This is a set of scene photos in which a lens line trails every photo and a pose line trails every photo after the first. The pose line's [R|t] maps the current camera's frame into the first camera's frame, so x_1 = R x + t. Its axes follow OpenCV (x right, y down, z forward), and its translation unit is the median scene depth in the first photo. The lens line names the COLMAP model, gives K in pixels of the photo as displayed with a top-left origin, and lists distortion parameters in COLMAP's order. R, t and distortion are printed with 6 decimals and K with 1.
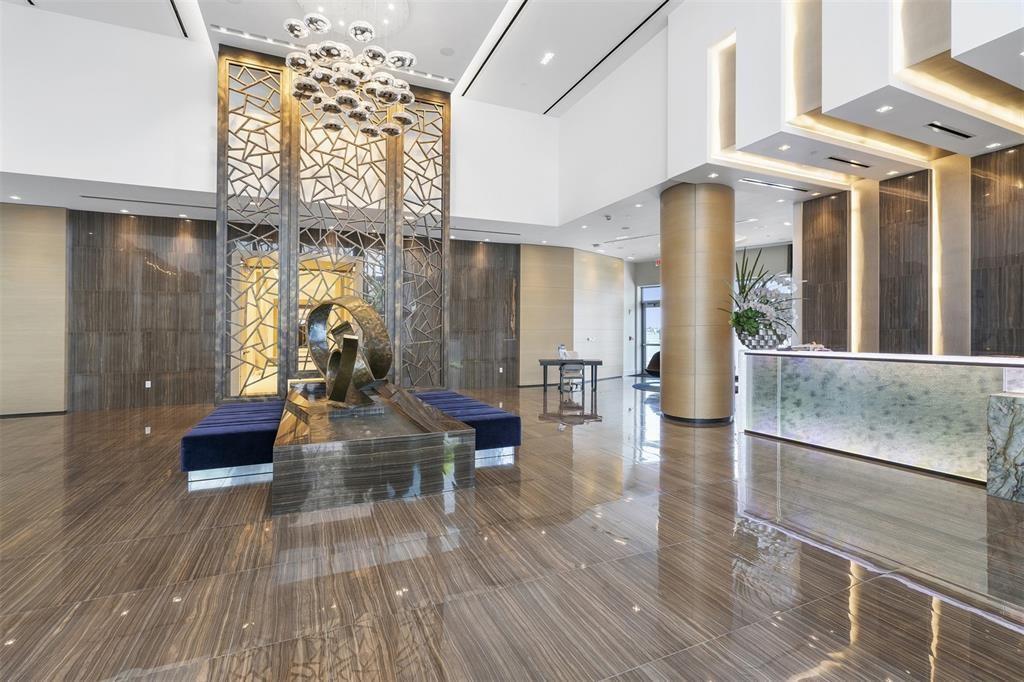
lens RADIAL K [[459.6, 0, 508.1], [0, 459.6, 336.5], [0, 0, 1]] dist [-0.012659, 0.003525]
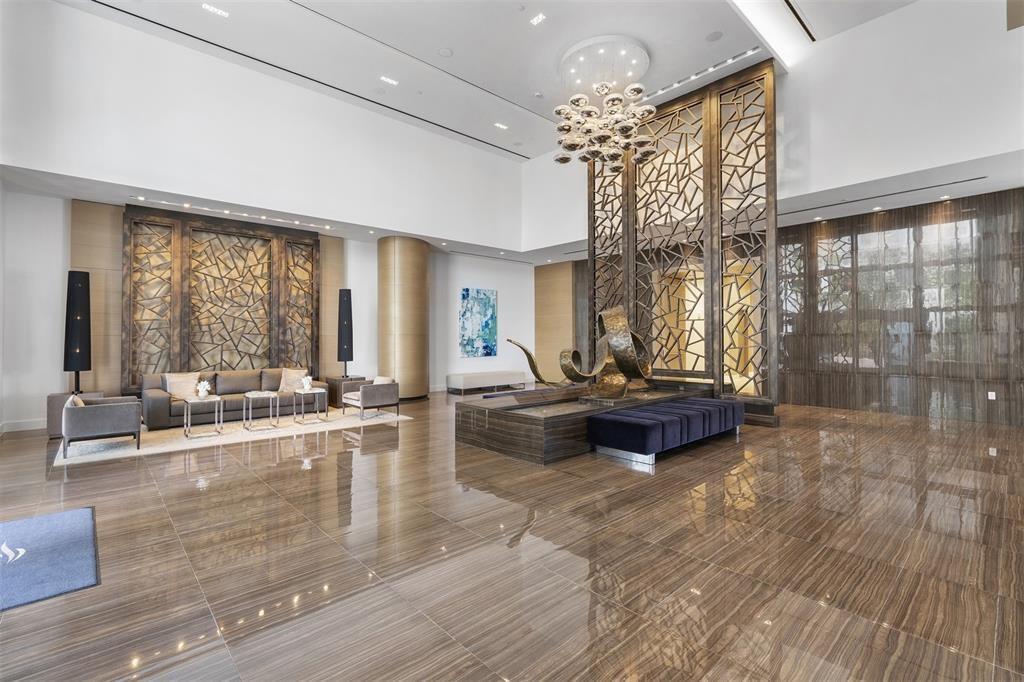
lens RADIAL K [[459.6, 0, 507.6], [0, 459.6, 336.3], [0, 0, 1]] dist [-0.012659, 0.003525]
pose [[0.317386, -0.000242, -0.948296, 0.569748], [-0.001546, 0.999999, -0.000773, -0.008586], [0.948295, 0.001712, 0.317385, 0.281005]]
